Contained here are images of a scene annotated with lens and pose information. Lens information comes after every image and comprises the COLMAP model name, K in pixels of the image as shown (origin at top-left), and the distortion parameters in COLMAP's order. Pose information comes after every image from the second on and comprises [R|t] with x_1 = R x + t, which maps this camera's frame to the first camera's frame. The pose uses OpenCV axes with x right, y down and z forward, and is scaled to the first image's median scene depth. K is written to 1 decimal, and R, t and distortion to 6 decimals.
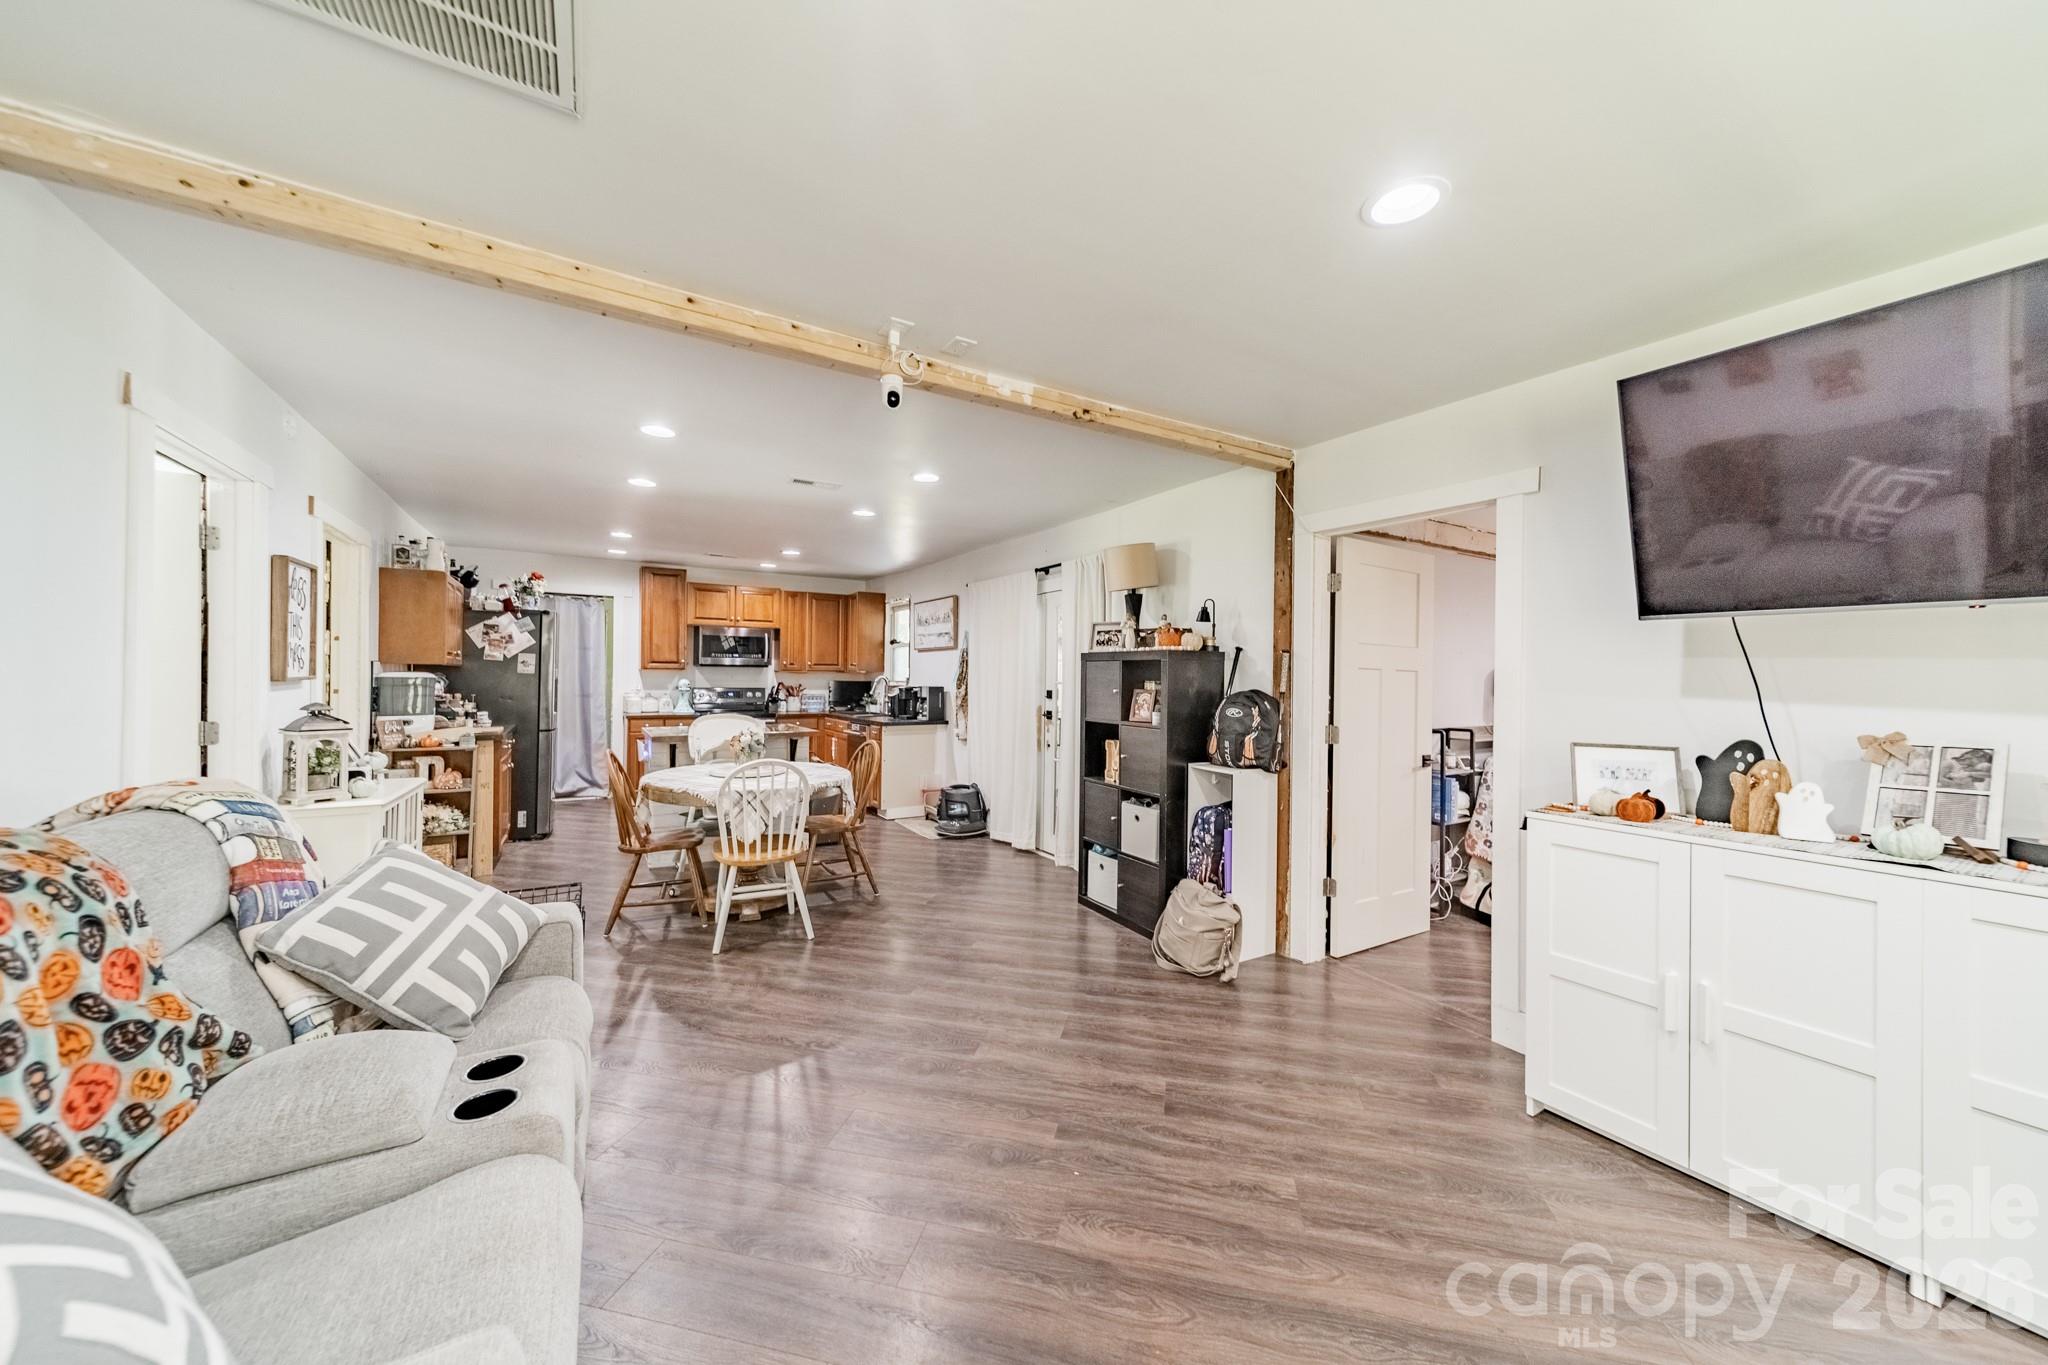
lens RADIAL K [[720.8, 0, 1031.3], [0, 720.8, 678.4], [0, 0, 1]] dist [0.006195, -0.000144]
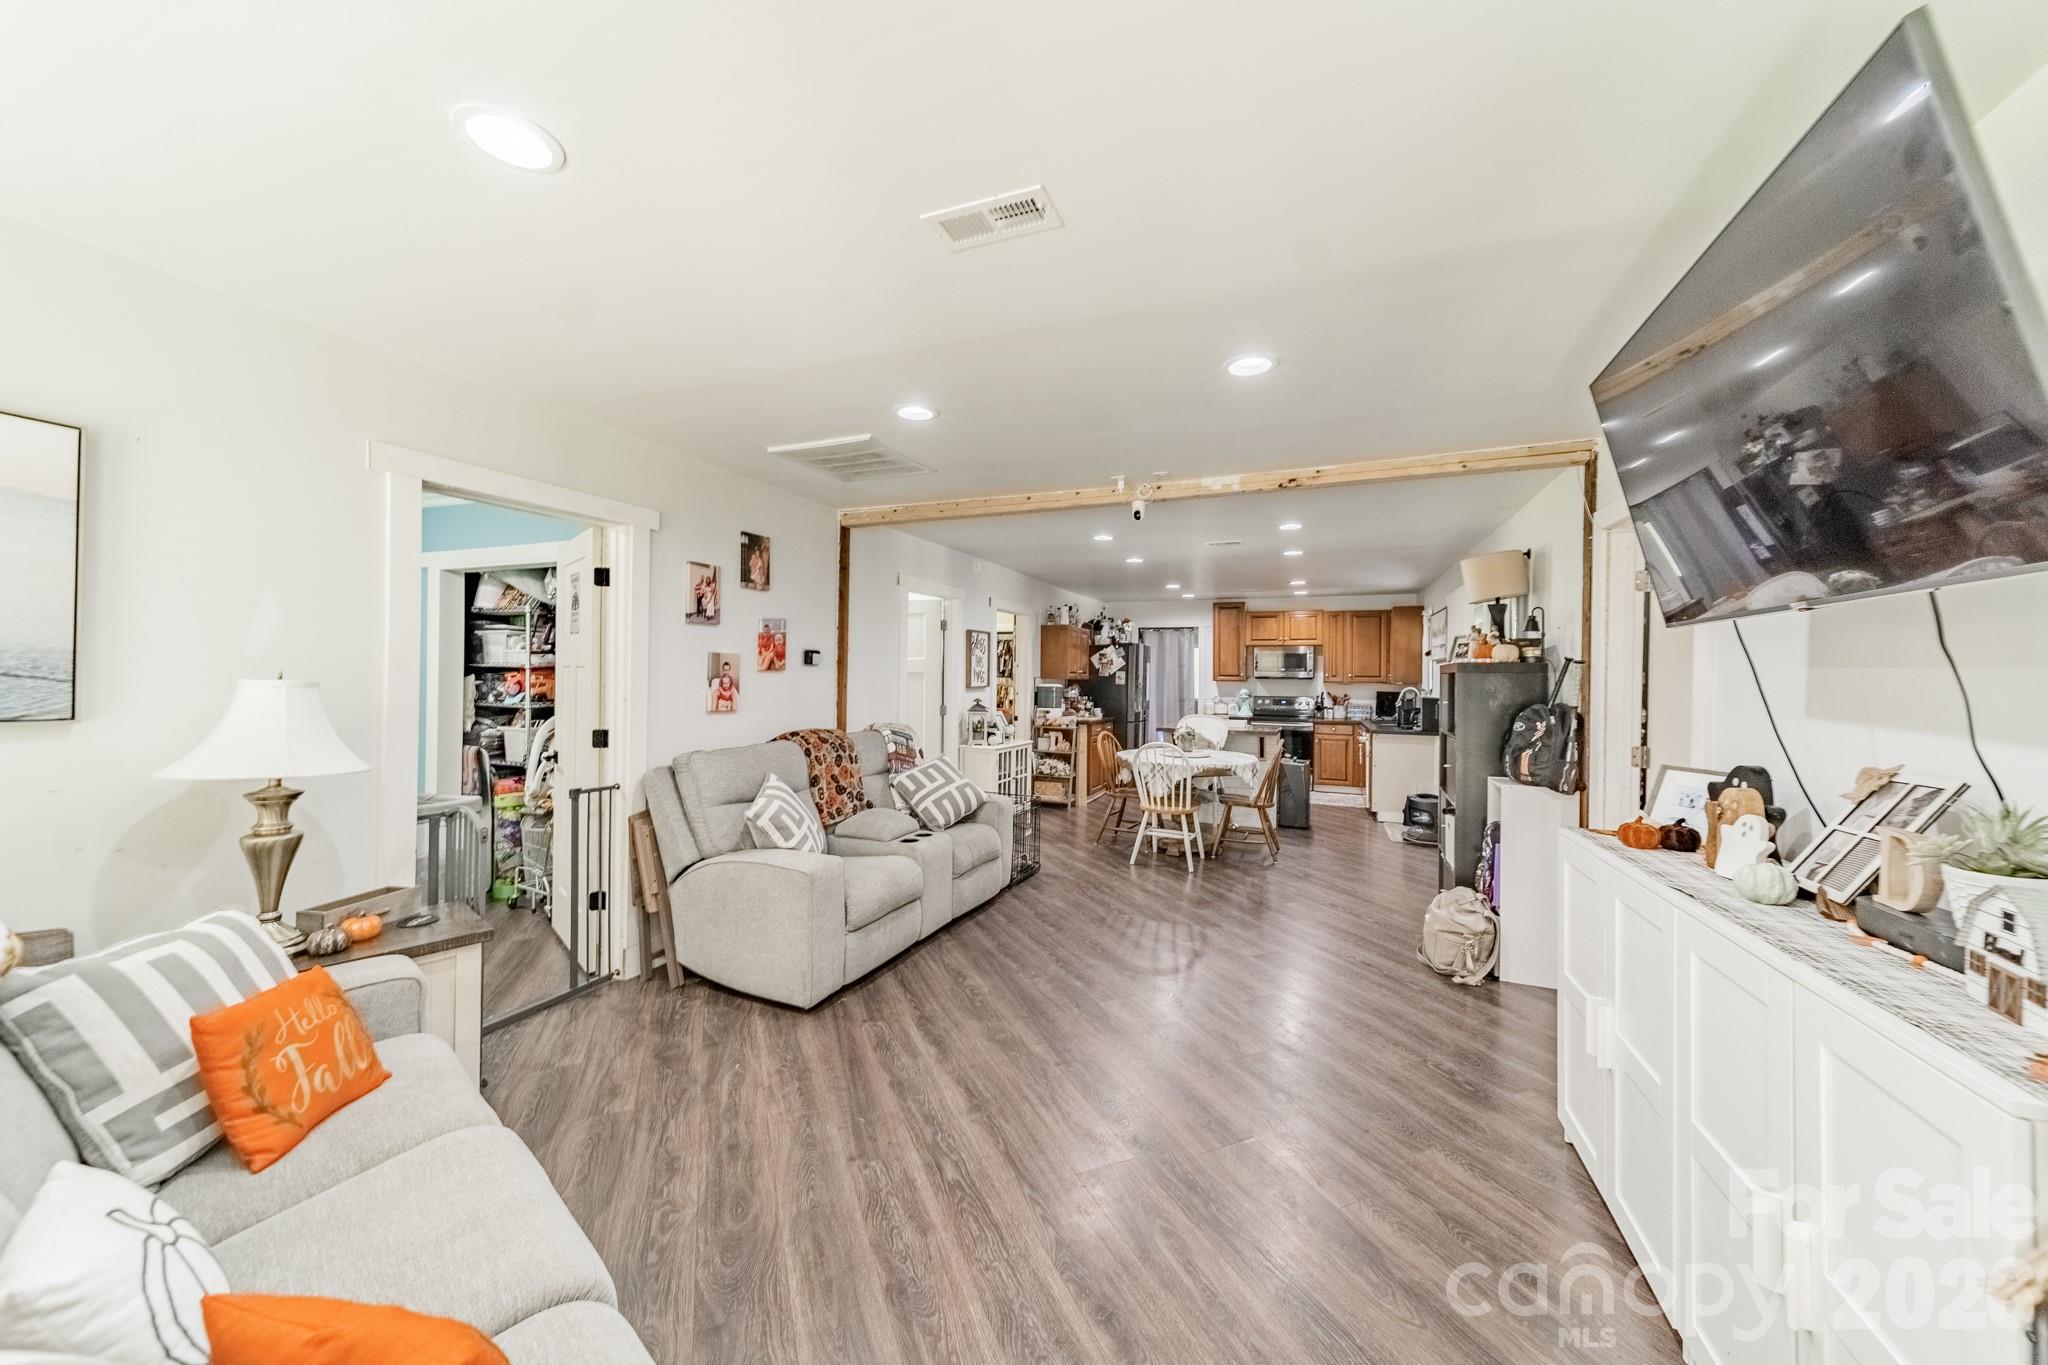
lens RADIAL K [[720.8, 0, 1028.1], [0, 720.8, 673.8], [0, 0, 1]] dist [0.006195, -0.000144]
pose [[0.591234, -0.010075, -0.806437, 0.396711], [-0.006681, 0.999826, -0.017389, -0.001048], [0.806472, 0.015669, 0.591064, -0.061568]]
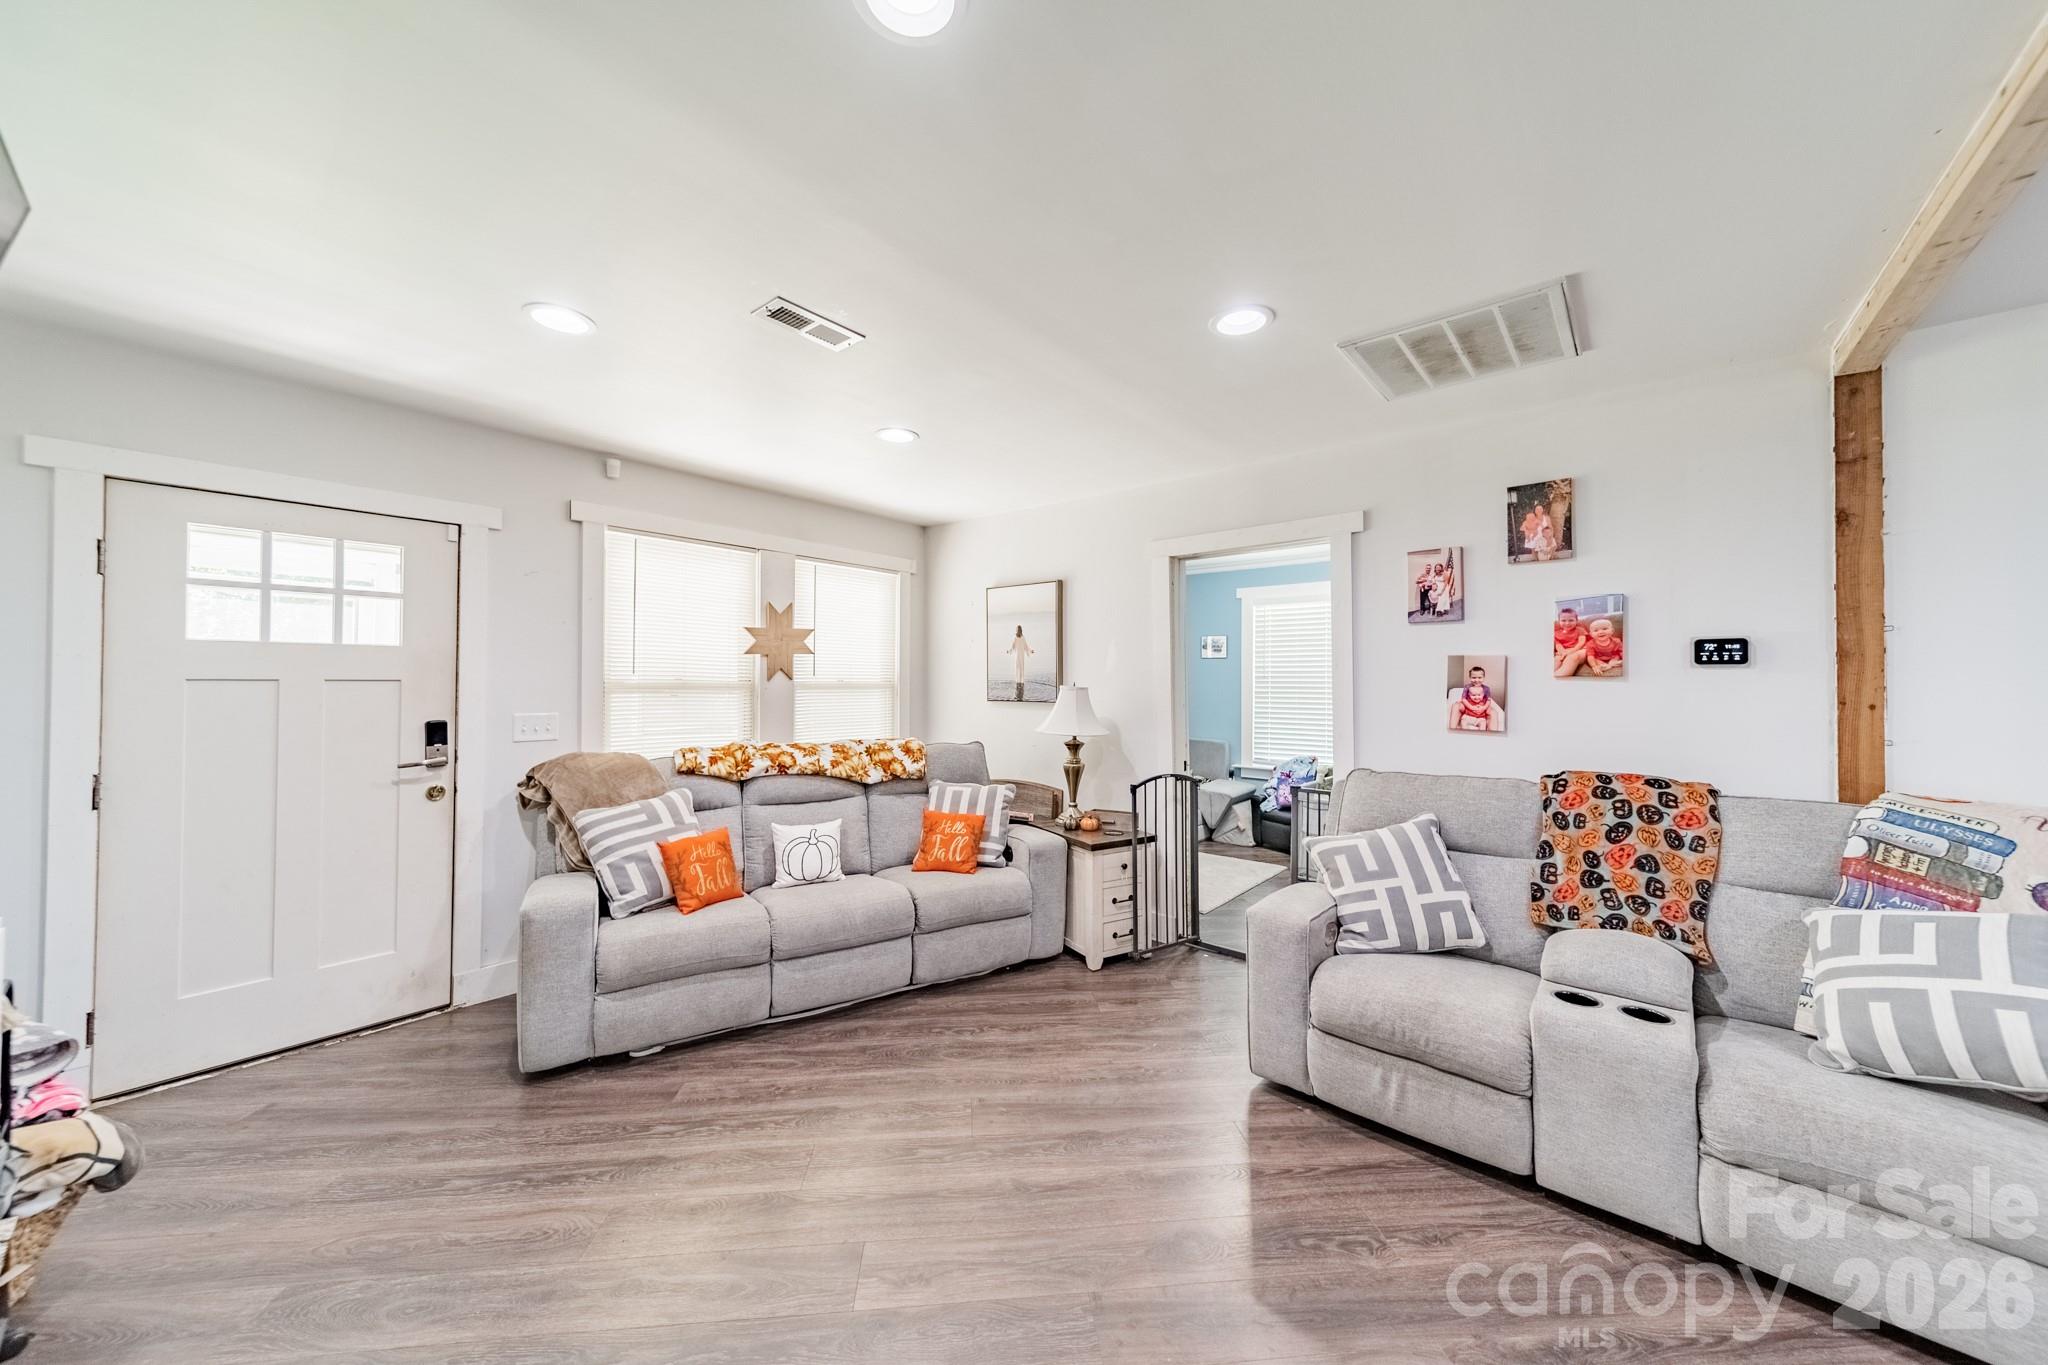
lens RADIAL K [[720.8, 0, 1032.6], [0, 720.8, 671.5], [0, 0, 1]] dist [0.006195, -0.000144]
pose [[-0.950426, -0.018808, -0.310381, 0.167478], [-0.015968, 0.999804, -0.011690, -0.006878], [0.310540, -0.006154, -0.950540, 0.466109]]
